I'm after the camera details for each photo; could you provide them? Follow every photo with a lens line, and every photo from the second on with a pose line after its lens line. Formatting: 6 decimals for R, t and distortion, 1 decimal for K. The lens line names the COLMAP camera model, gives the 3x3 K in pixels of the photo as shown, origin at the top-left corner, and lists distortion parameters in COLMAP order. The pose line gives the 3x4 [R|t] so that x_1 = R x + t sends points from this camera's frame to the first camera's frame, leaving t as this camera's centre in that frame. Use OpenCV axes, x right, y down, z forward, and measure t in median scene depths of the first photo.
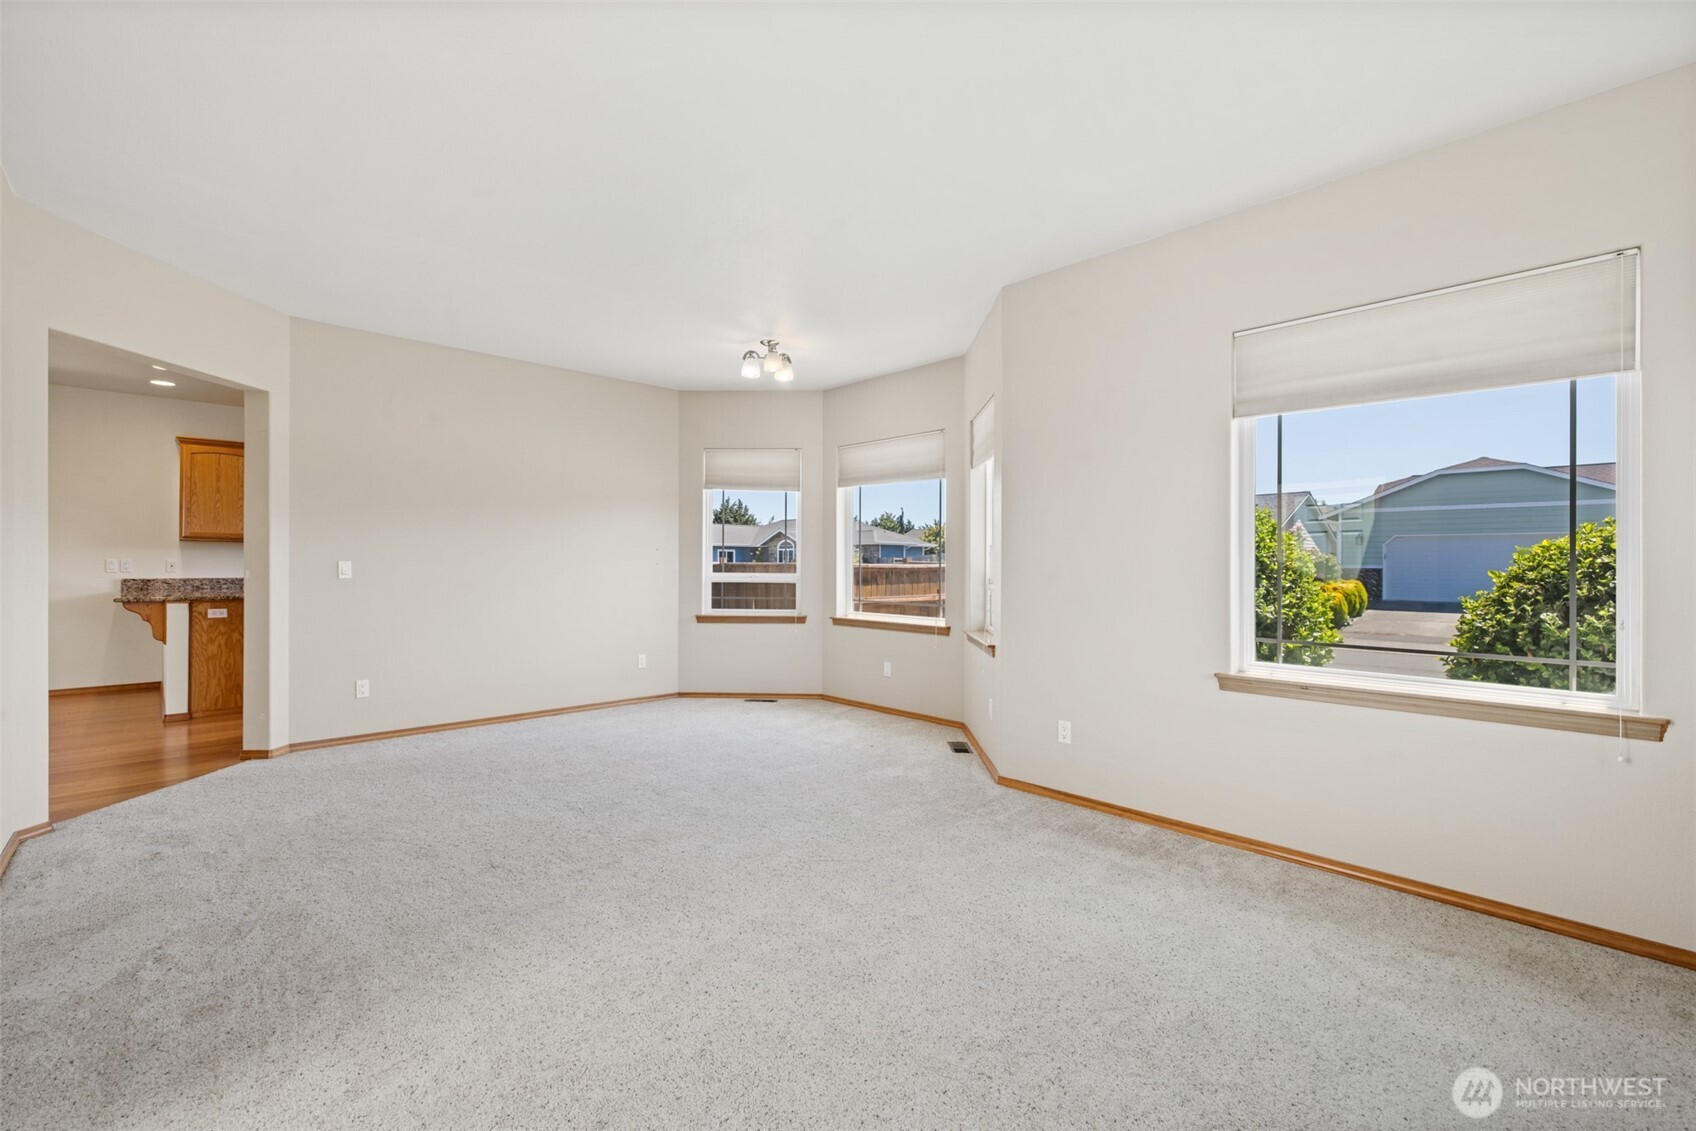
lens RADIAL K [[718.4, 0, 844.5], [0, 718.4, 565.6], [0, 0, 1]] dist [0.001134, 0.001384]
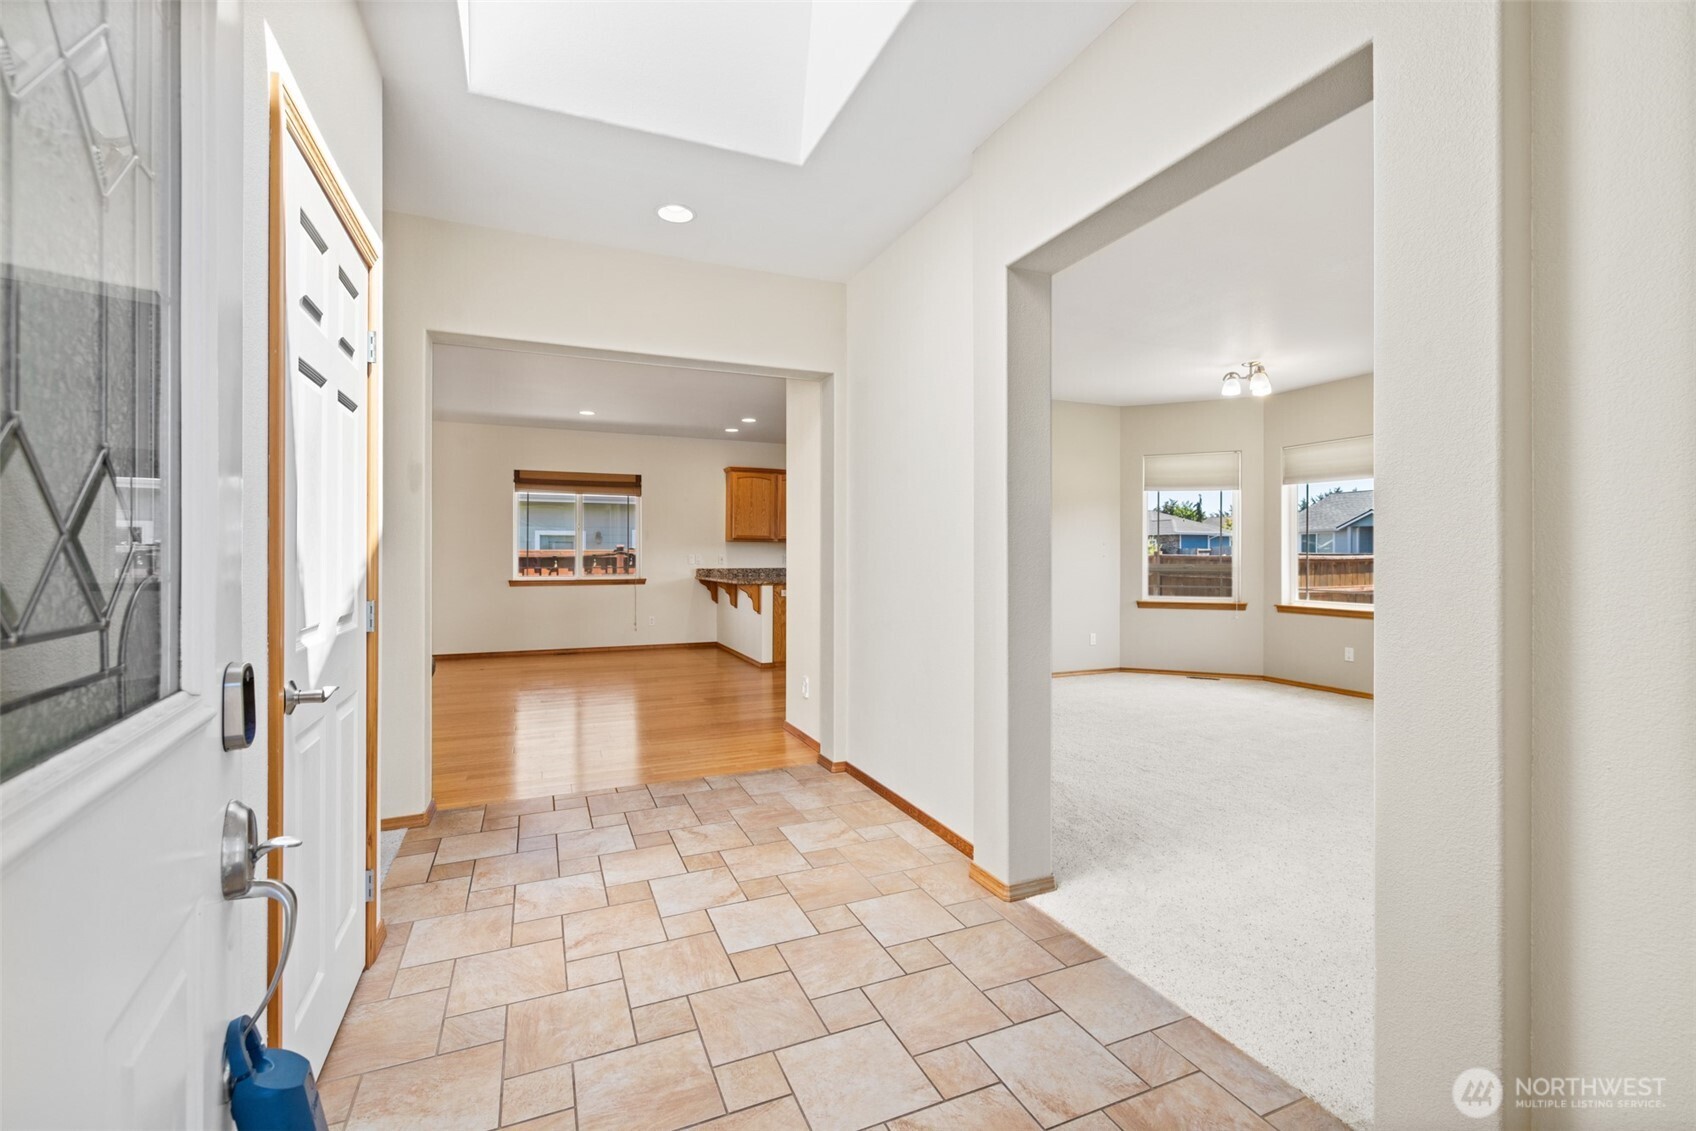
lens RADIAL K [[718.4, 0, 841.6], [0, 718.4, 553.6], [0, 0, 1]] dist [0.001134, 0.001384]
pose [[0.936821, -0.005986, -0.349758, -0.248956], [0.004055, 0.999972, -0.006252, -0.000903], [0.349786, 0.004439, 0.936819, -0.242075]]
